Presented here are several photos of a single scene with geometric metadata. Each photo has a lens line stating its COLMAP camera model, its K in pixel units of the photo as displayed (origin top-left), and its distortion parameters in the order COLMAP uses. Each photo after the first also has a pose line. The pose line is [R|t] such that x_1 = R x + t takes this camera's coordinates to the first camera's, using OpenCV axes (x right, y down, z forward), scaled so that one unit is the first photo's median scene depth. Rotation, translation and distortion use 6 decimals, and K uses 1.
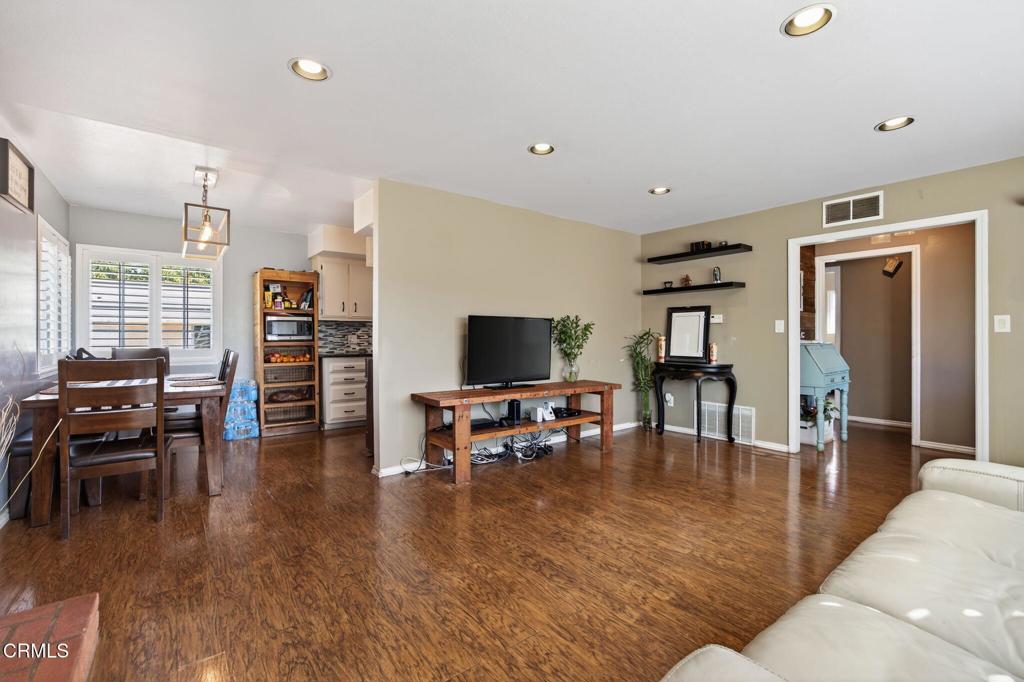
lens RADIAL K [[438.5, 0, 510.9], [0, 438.5, 337.6], [0, 0, 1]] dist [-0.005510, -0.000176]
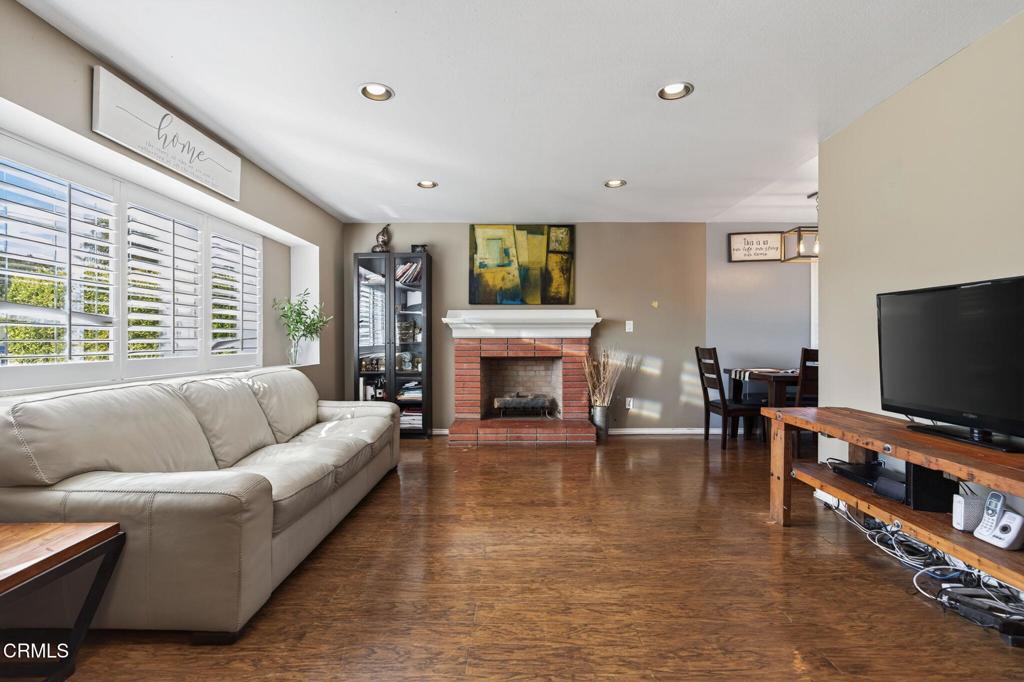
lens RADIAL K [[469.0, 0, 516.1], [0, 469.0, 346.2], [0, 0, 1]] dist [-0.002390, 0.000683]
pose [[-0.604713, 0.005884, -0.796422, 0.632572], [-0.002379, 0.999955, 0.009194, 0.016588], [0.796440, 0.007454, -0.604671, 0.891110]]
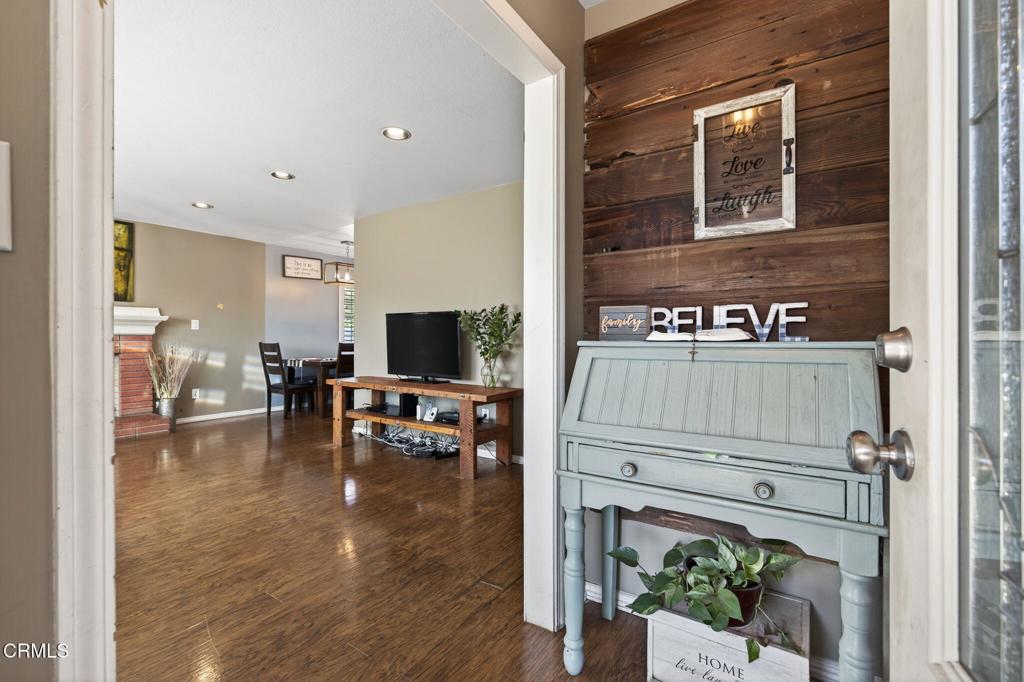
lens RADIAL K [[438.5, 0, 510.9], [0, 438.5, 337.6], [0, 0, 1]] dist [-0.005510, -0.000176]
pose [[0.321606, -0.000559, -0.946873, 0.989720], [-0.002086, 0.999997, -0.001299, 0.012833], [0.946871, 0.002393, 0.321604, 0.842141]]
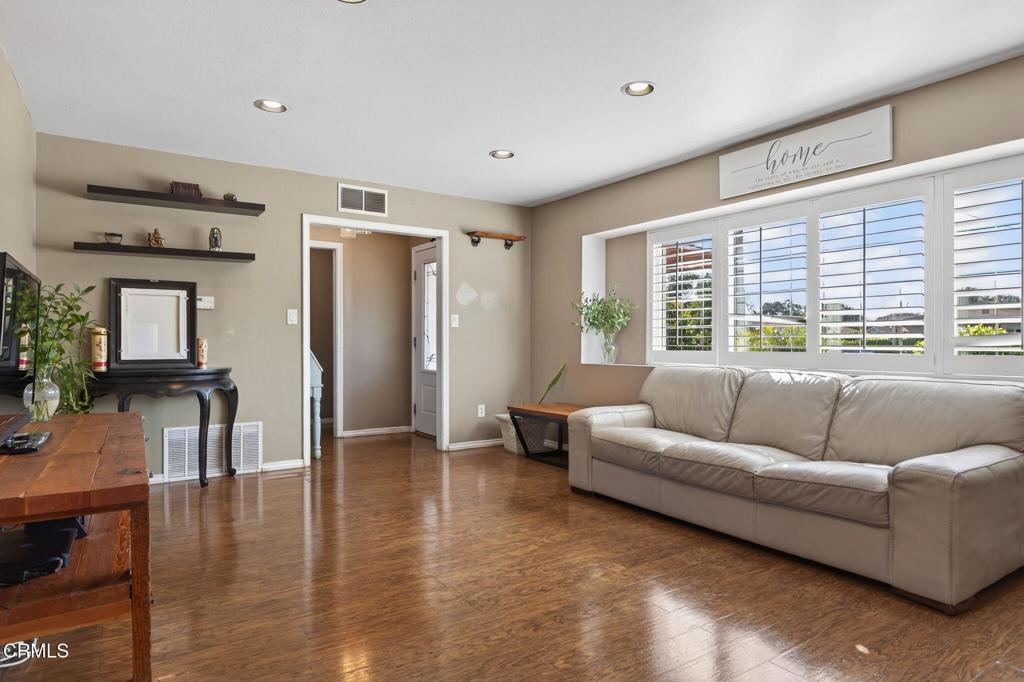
lens RADIAL K [[606.5, 0, 512.0], [0, 606.5, 341.0], [0, 0, 1]] dist [-0.021403, -0.000128]
pose [[0.073352, -0.000517, 0.997306, -0.487530], [0.004427, 0.999990, 0.000193, 0.021667], [-0.997296, 0.004401, 0.073354, 0.505957]]
